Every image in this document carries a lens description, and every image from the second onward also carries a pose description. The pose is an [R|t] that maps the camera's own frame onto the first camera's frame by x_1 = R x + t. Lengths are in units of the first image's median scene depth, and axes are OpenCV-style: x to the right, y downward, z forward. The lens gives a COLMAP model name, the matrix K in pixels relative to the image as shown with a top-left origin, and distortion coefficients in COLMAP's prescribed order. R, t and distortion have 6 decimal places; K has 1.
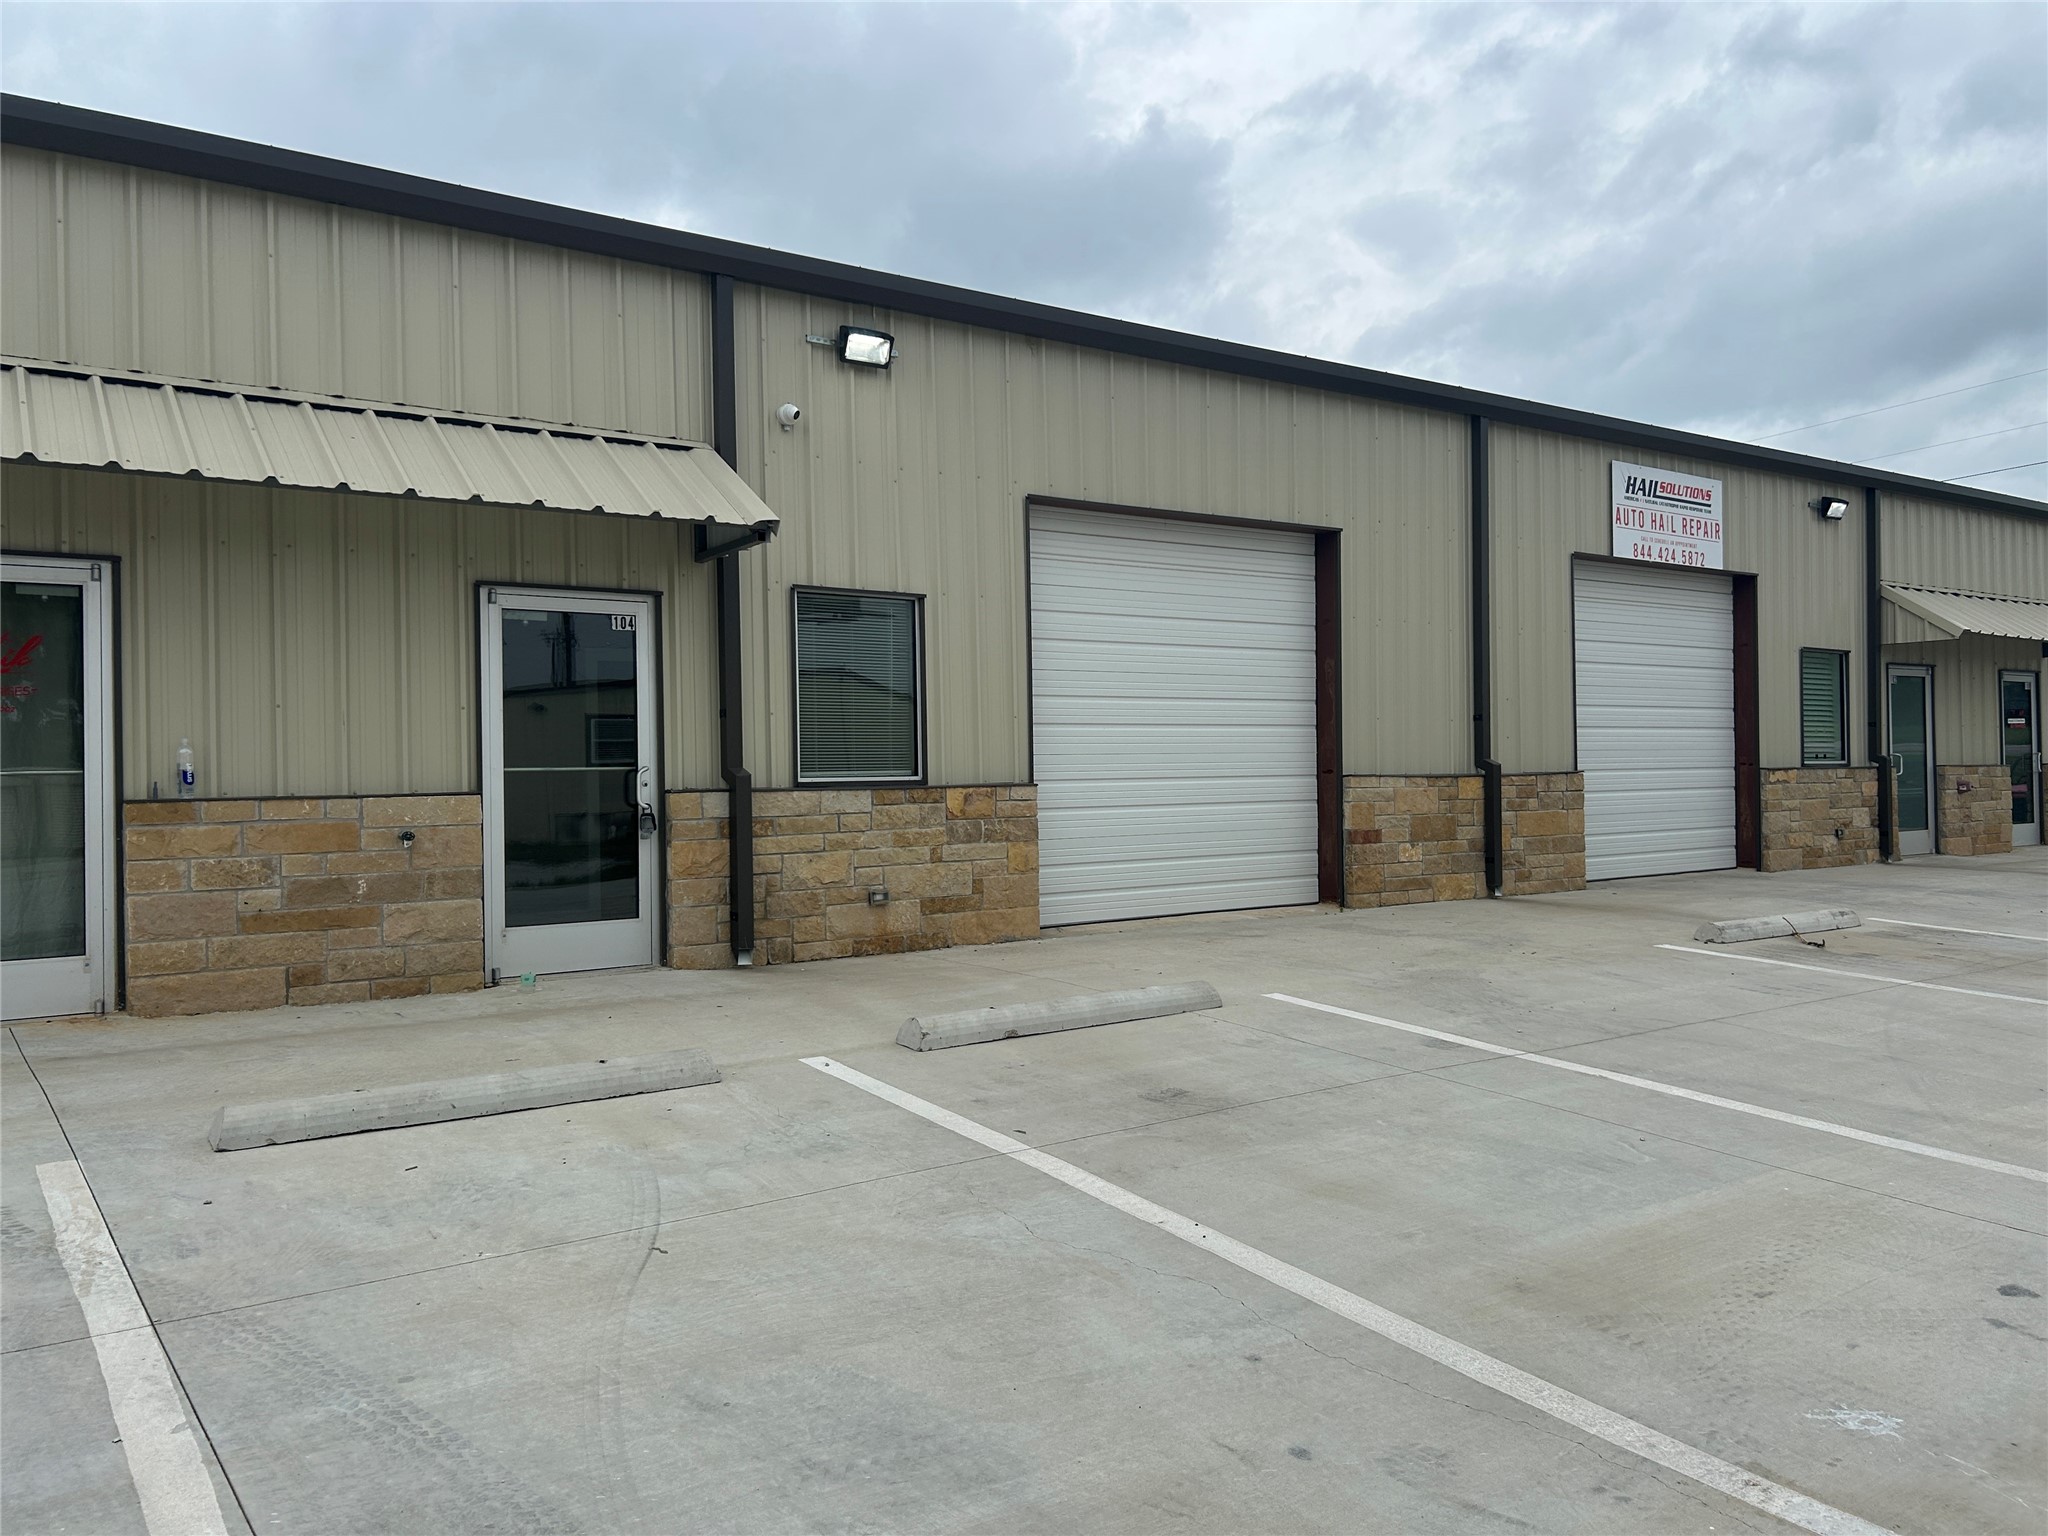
lens RADIAL K [[1594.5, 0, 1027.5], [0, 1594.5, 773.8], [0, 0, 1]] dist [0.046224, -0.081502]
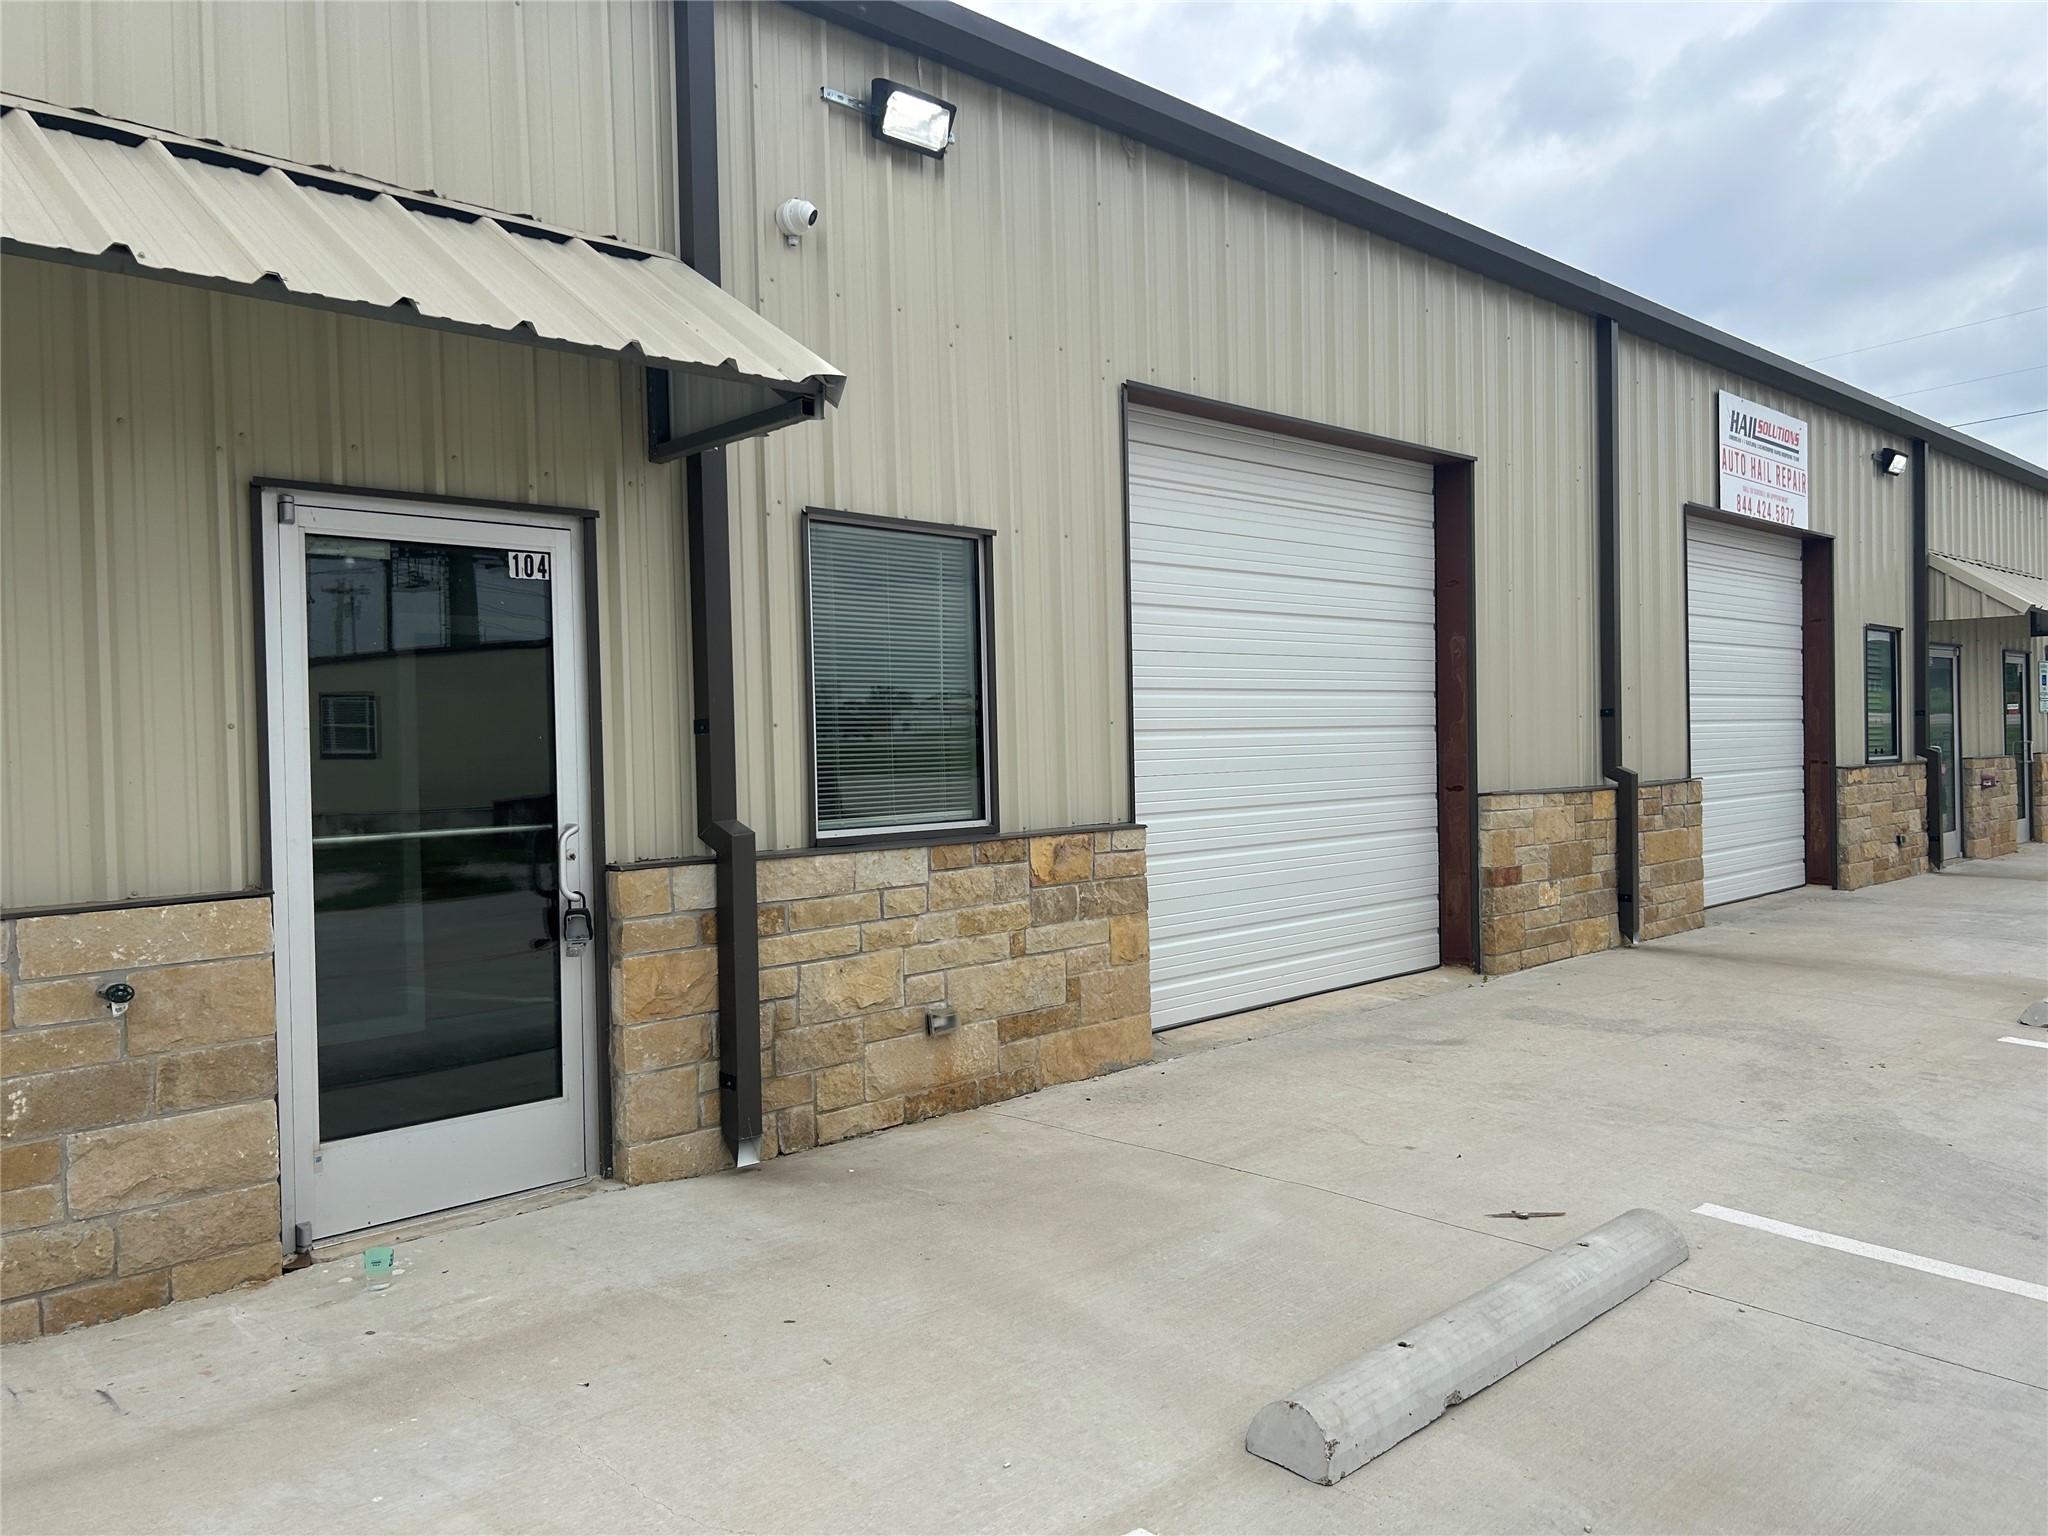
lens RADIAL K [[1584.8, 0, 1024.0], [0, 1584.8, 768.0], [0, 0, 1]] dist [0.006615, -0.001929]
pose [[0.987235, -0.008962, 0.159019, -0.152644], [0.006866, 0.999882, 0.013726, -0.027328], [-0.159124, -0.012459, 0.987180, 0.383467]]
